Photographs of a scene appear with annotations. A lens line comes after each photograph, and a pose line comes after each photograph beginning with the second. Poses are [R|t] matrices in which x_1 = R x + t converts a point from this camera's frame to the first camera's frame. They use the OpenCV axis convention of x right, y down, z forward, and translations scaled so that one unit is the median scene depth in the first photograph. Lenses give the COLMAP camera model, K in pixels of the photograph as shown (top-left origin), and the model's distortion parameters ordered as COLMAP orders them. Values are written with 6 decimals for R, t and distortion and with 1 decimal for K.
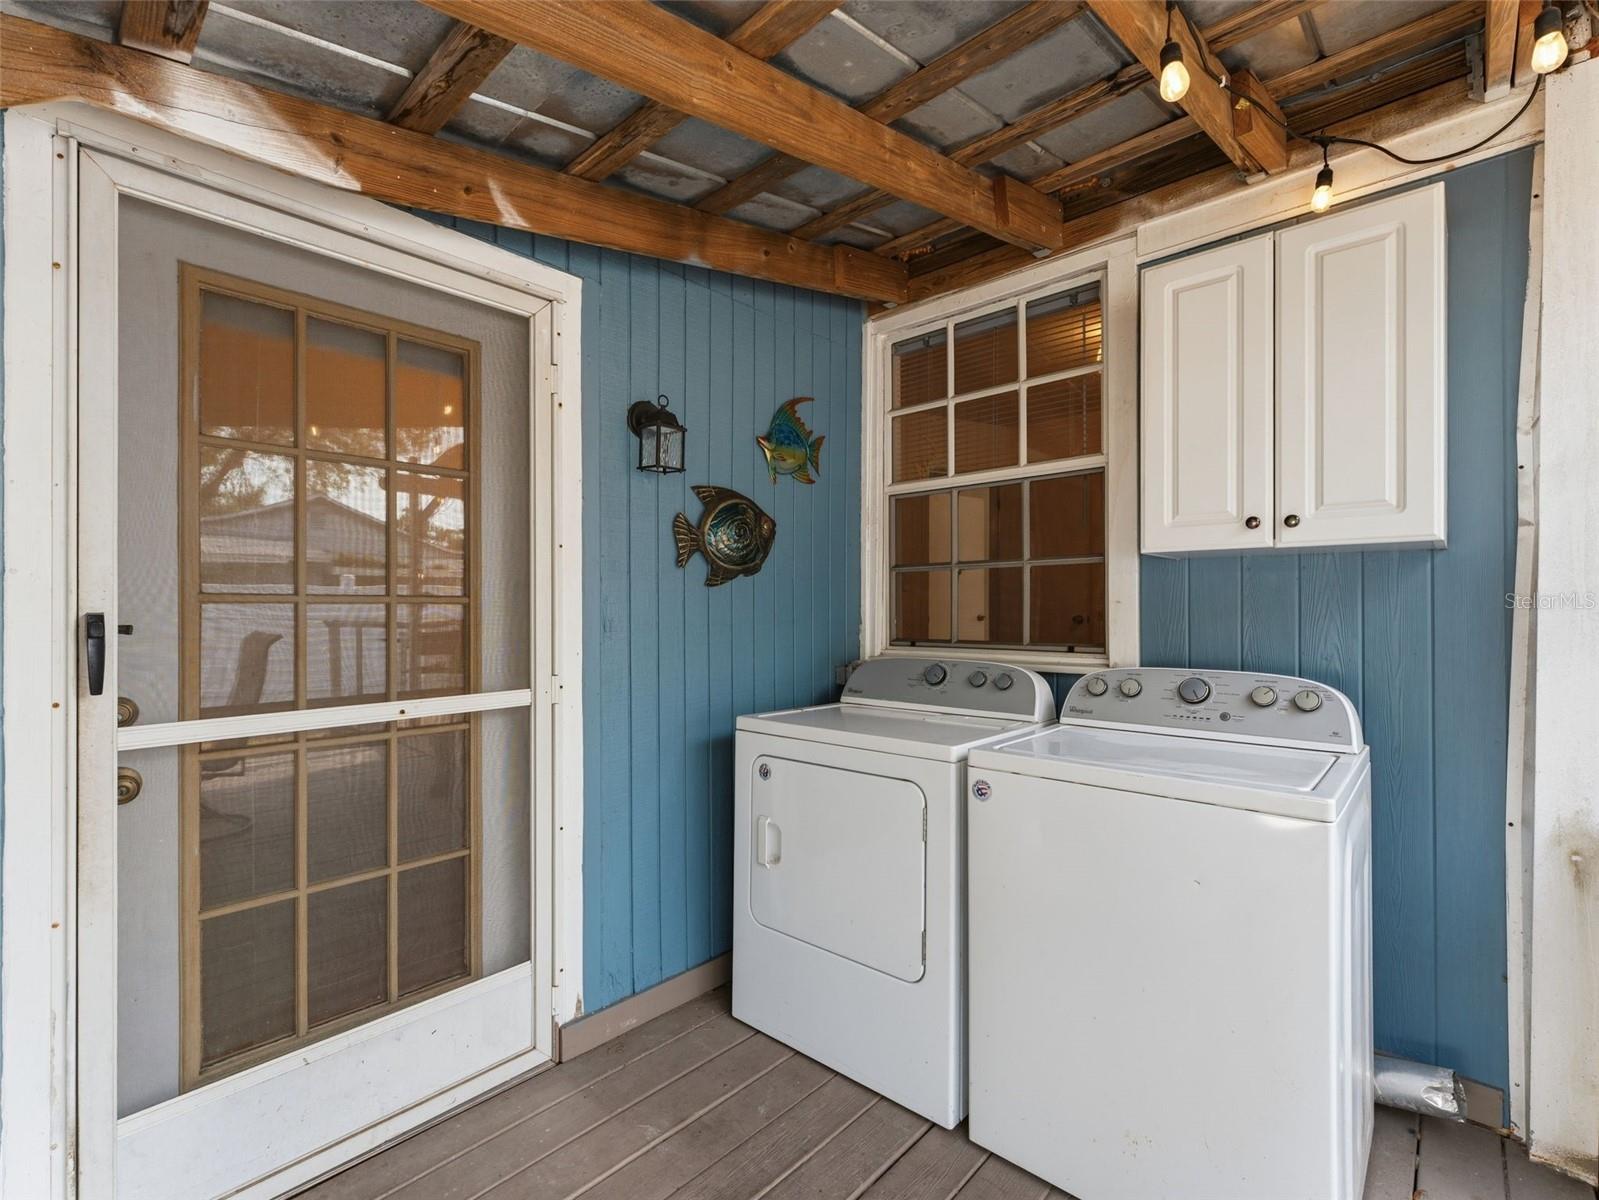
lens RADIAL K [[721.0, 0, 799.0], [0, 721.0, 606.8], [0, 0, 1]] dist [0.002414, -0.001098]
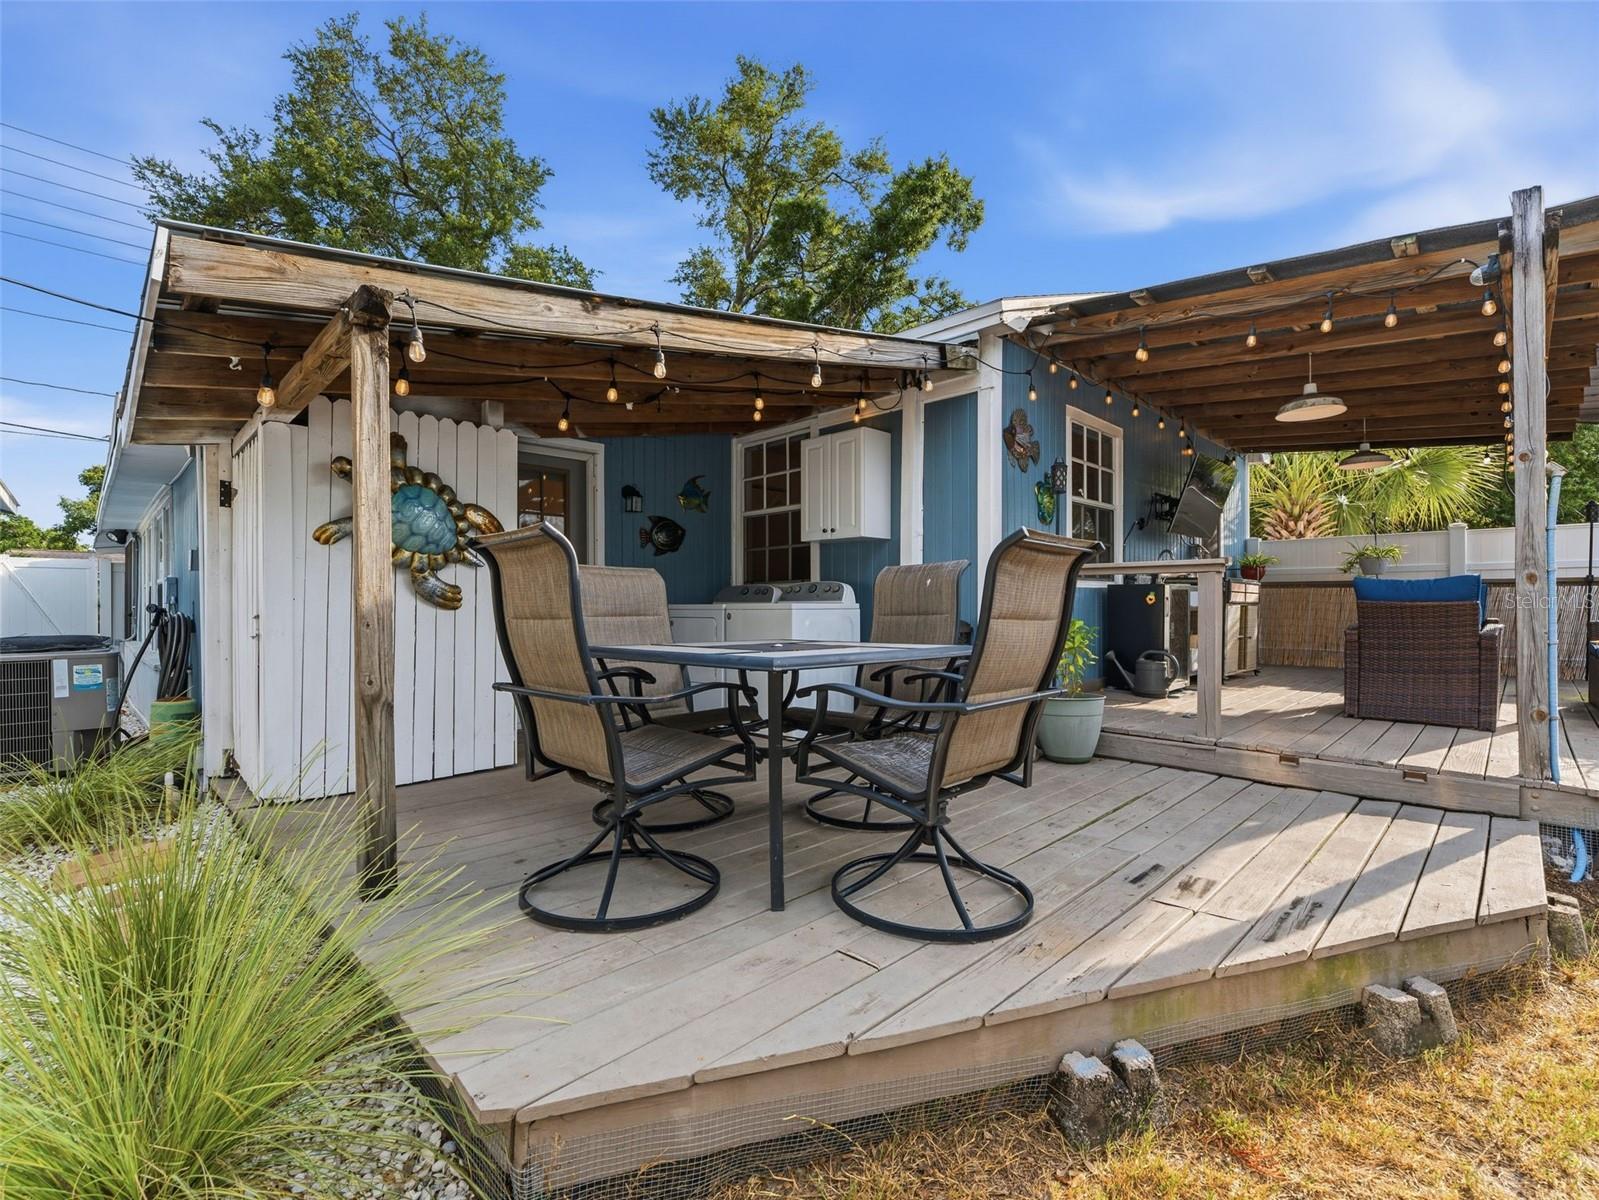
lens RADIAL K [[721.0, 0, 799.0], [0, 721.0, 606.8], [0, 0, 1]] dist [0.002414, -0.001098]
pose [[0.998921, -0.001224, -0.046431, 0.504104], [0.001496, 0.999982, 0.005814, 0.138393], [0.046423, -0.005877, 0.998905, -1.524446]]
